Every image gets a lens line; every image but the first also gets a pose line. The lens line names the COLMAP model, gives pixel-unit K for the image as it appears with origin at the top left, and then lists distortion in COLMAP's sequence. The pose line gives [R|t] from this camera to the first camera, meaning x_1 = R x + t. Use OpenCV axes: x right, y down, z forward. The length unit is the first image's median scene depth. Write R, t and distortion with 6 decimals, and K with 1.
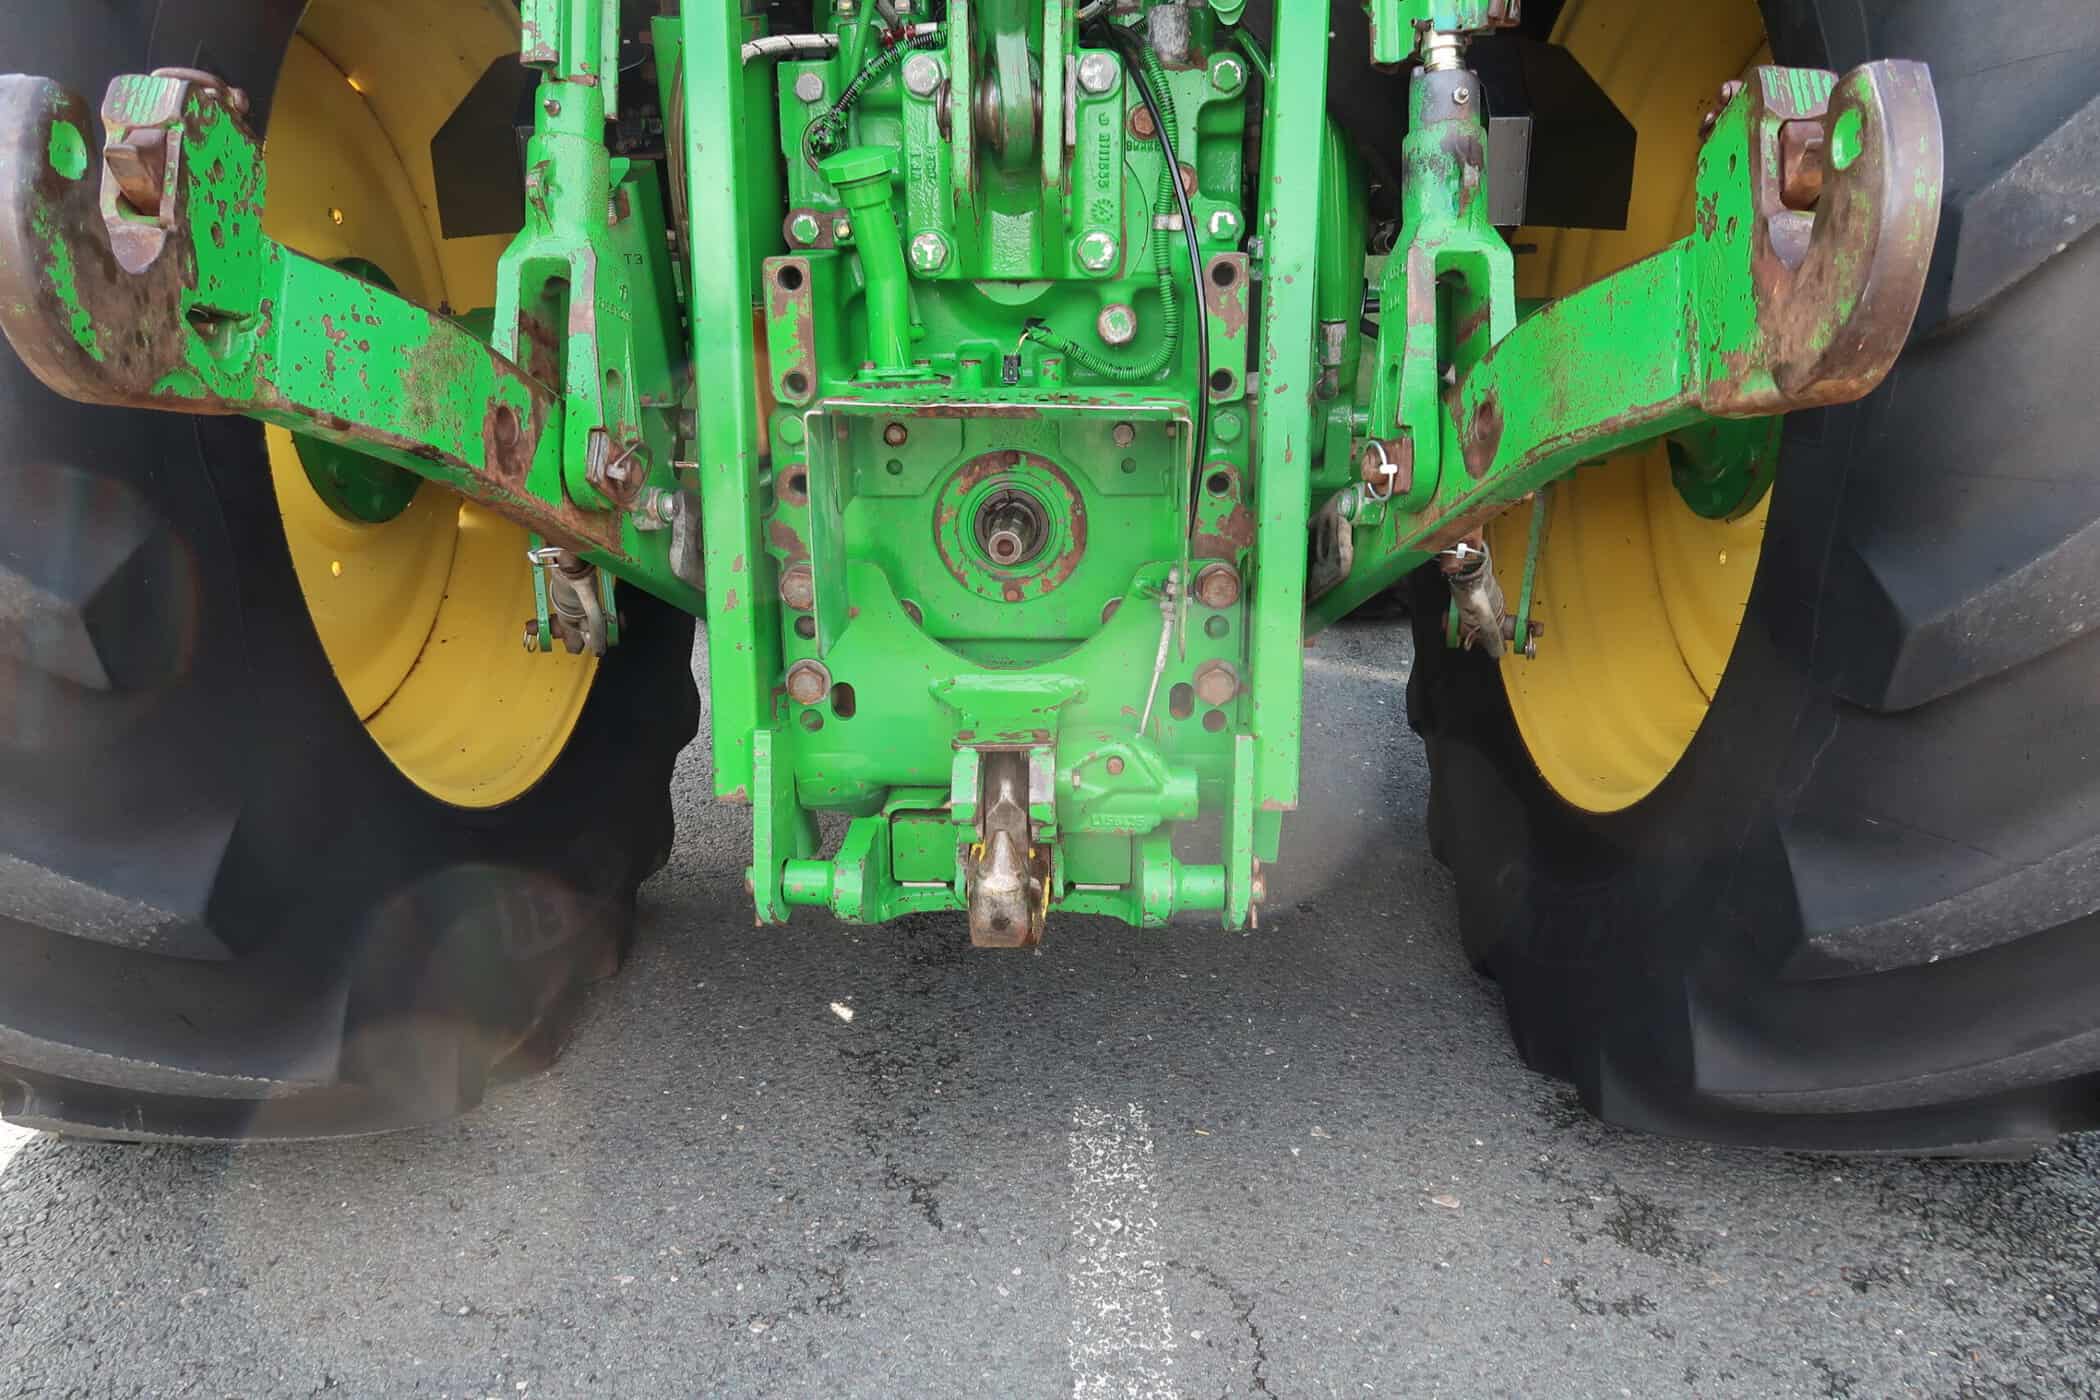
lens RADIAL K [[1448.0, 0, 1046.4], [0, 1448.0, 700.0], [0, 0, 1]] dist [-0.026596, 0.005206]
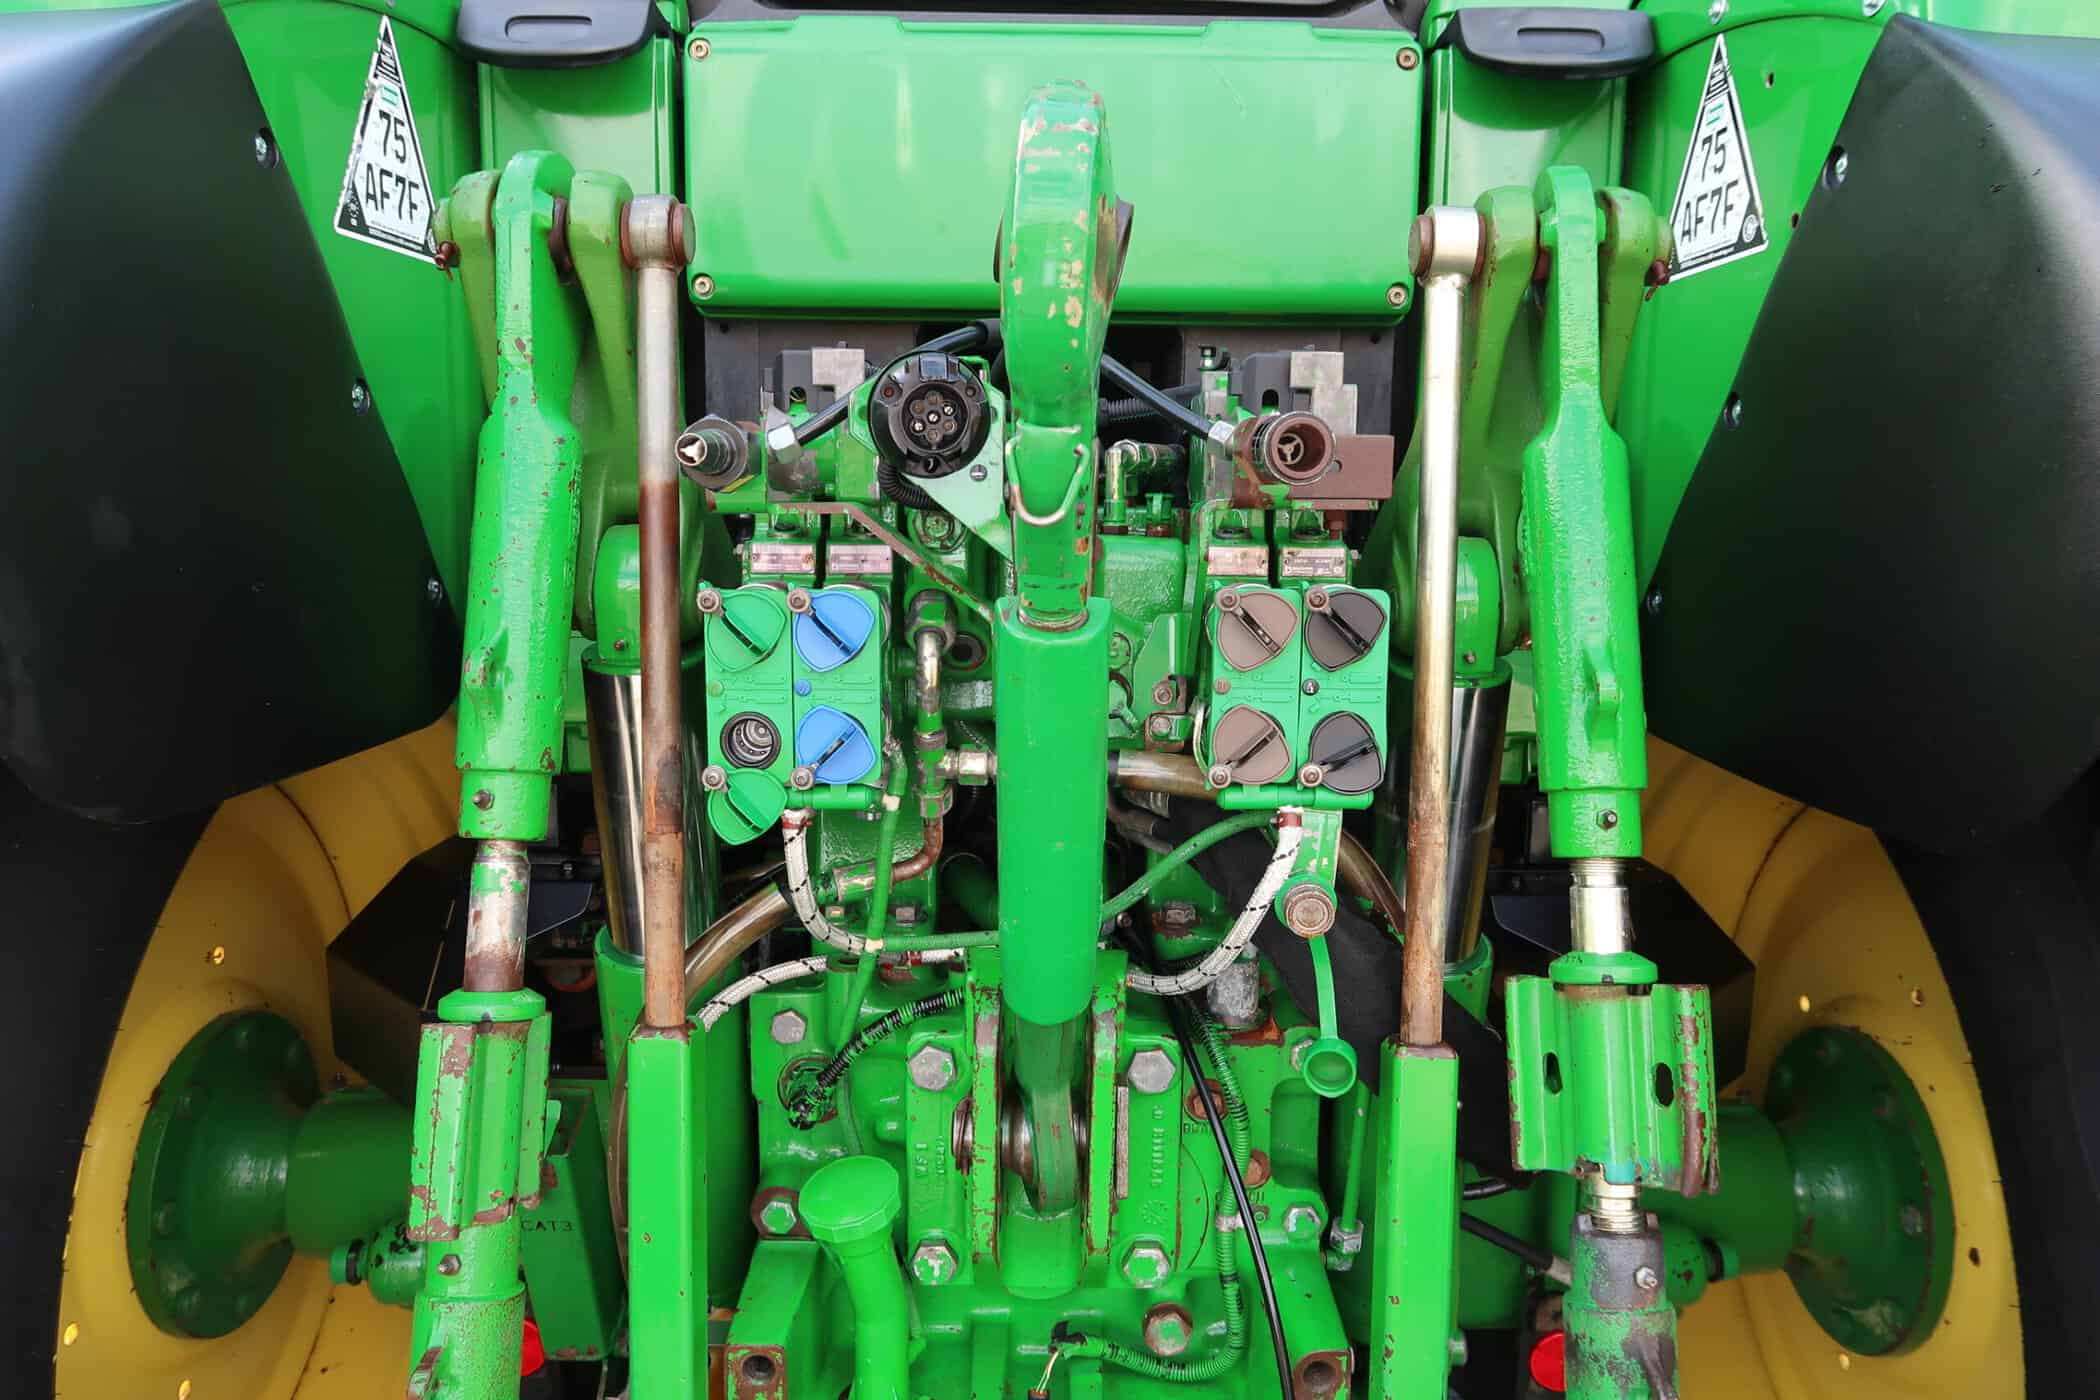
lens RADIAL K [[1448.0, 0, 1047.2], [0, 1448.0, 703.1], [0, 0, 1]] dist [-0.026596, 0.005206]
pose [[0.999366, 0.012923, 0.033166, -0.051210], [-0.007871, 0.988930, -0.148173, -0.507627], [-0.034713, 0.147818, 0.988405, 0.171615]]
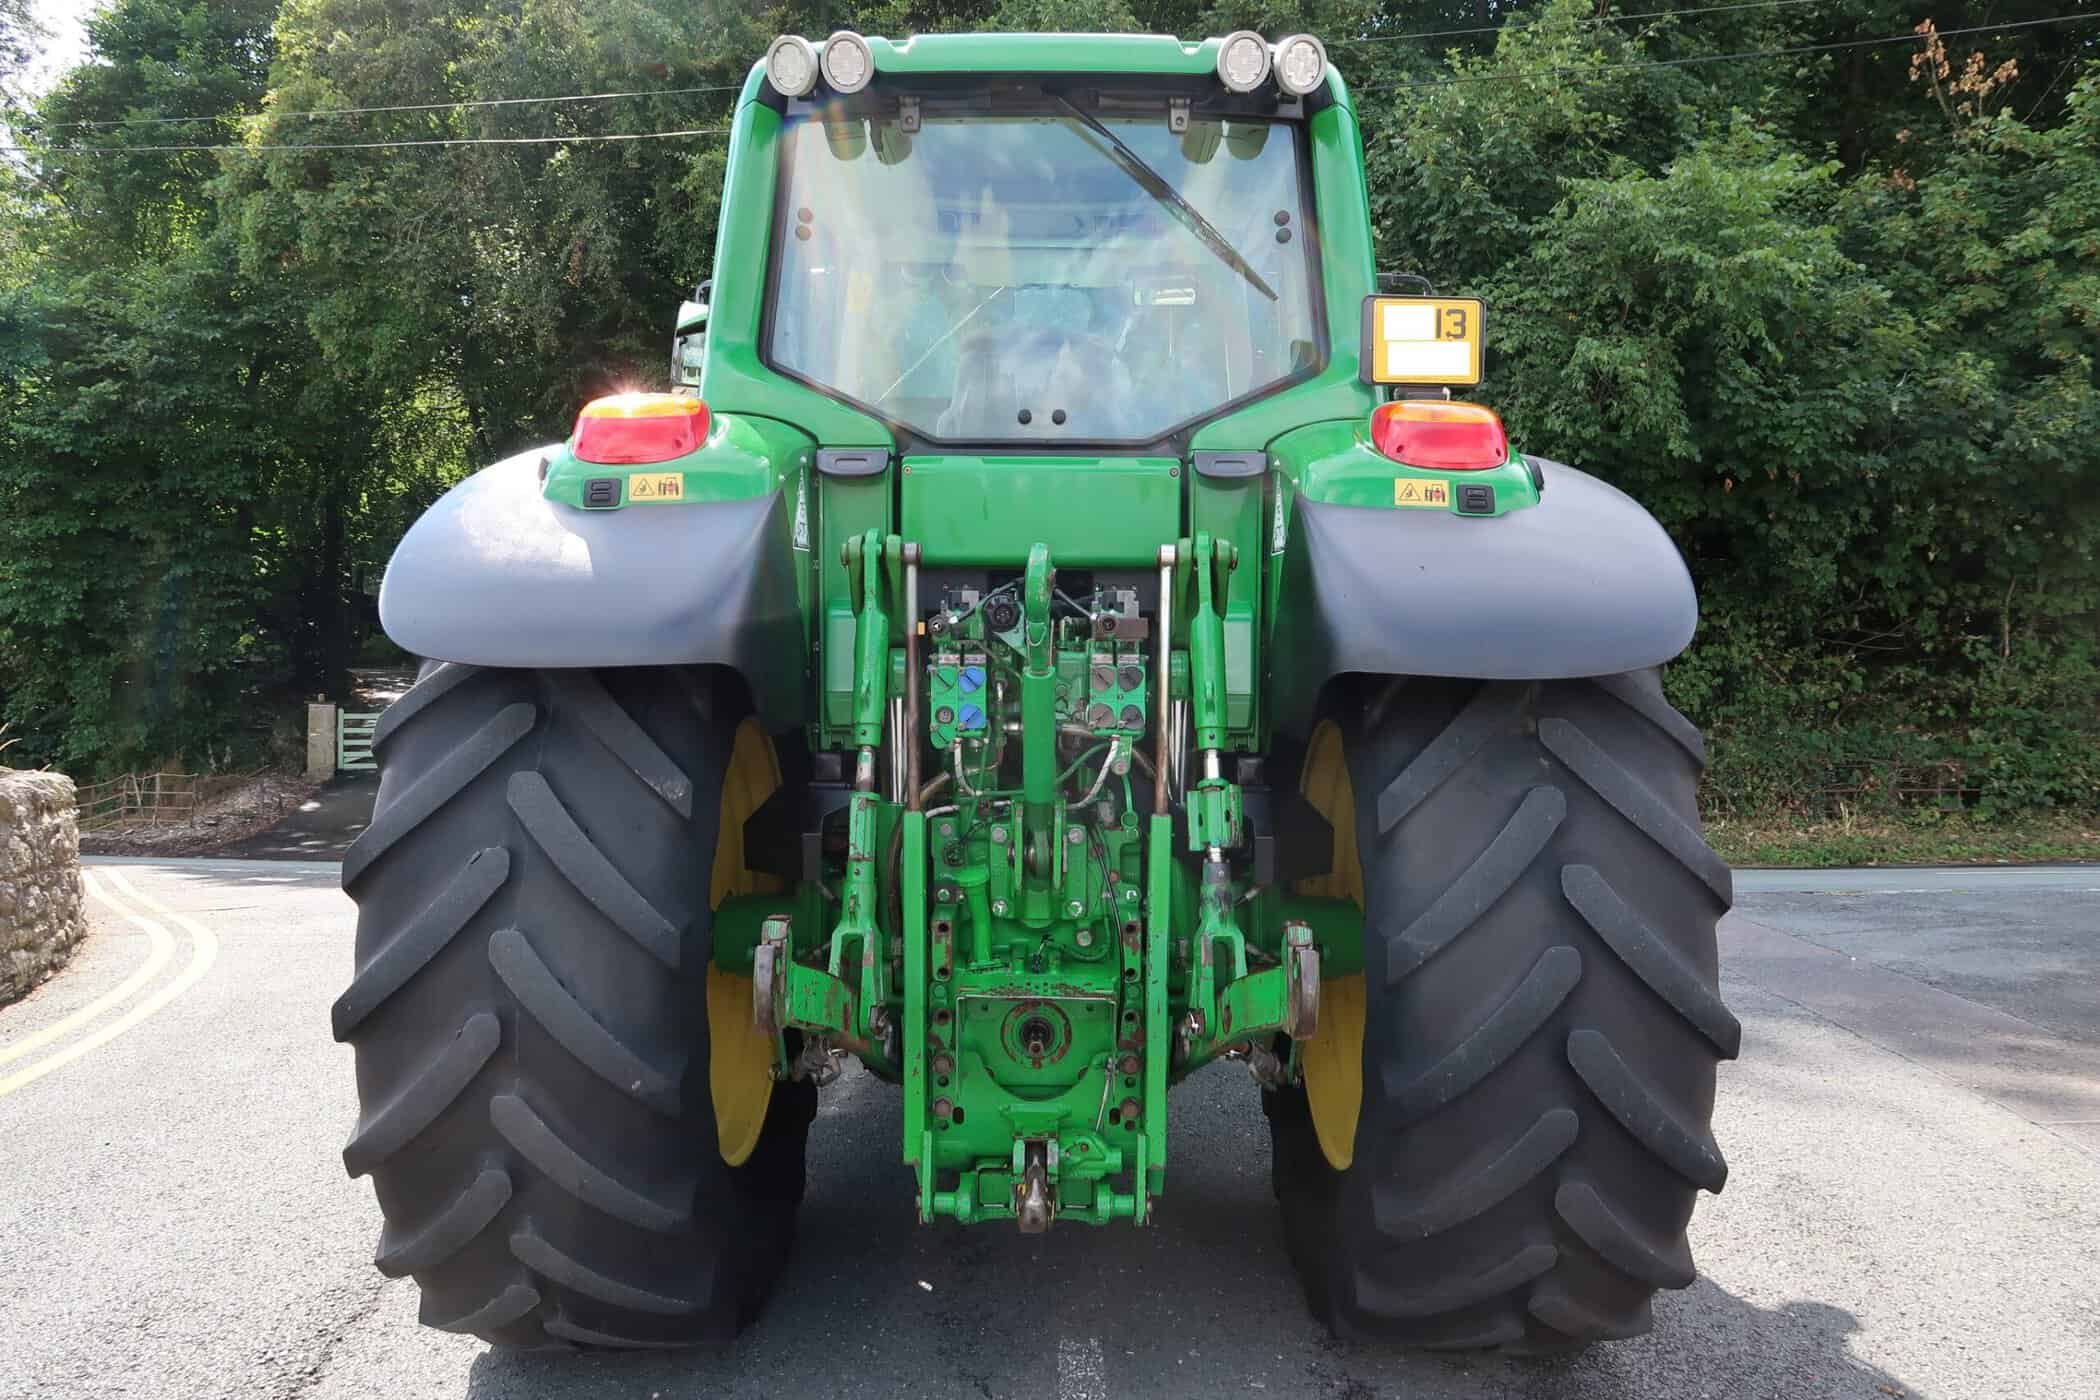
lens RADIAL K [[1448.0, 0, 1039.7], [0, 1448.0, 704.3], [0, 0, 1]] dist [-0.026596, 0.005206]
pose [[0.999597, 0.010450, 0.026403, -0.084235], [-0.004026, 0.972586, -0.232508, -0.098530], [-0.028109, 0.232308, 0.972236, -1.274453]]
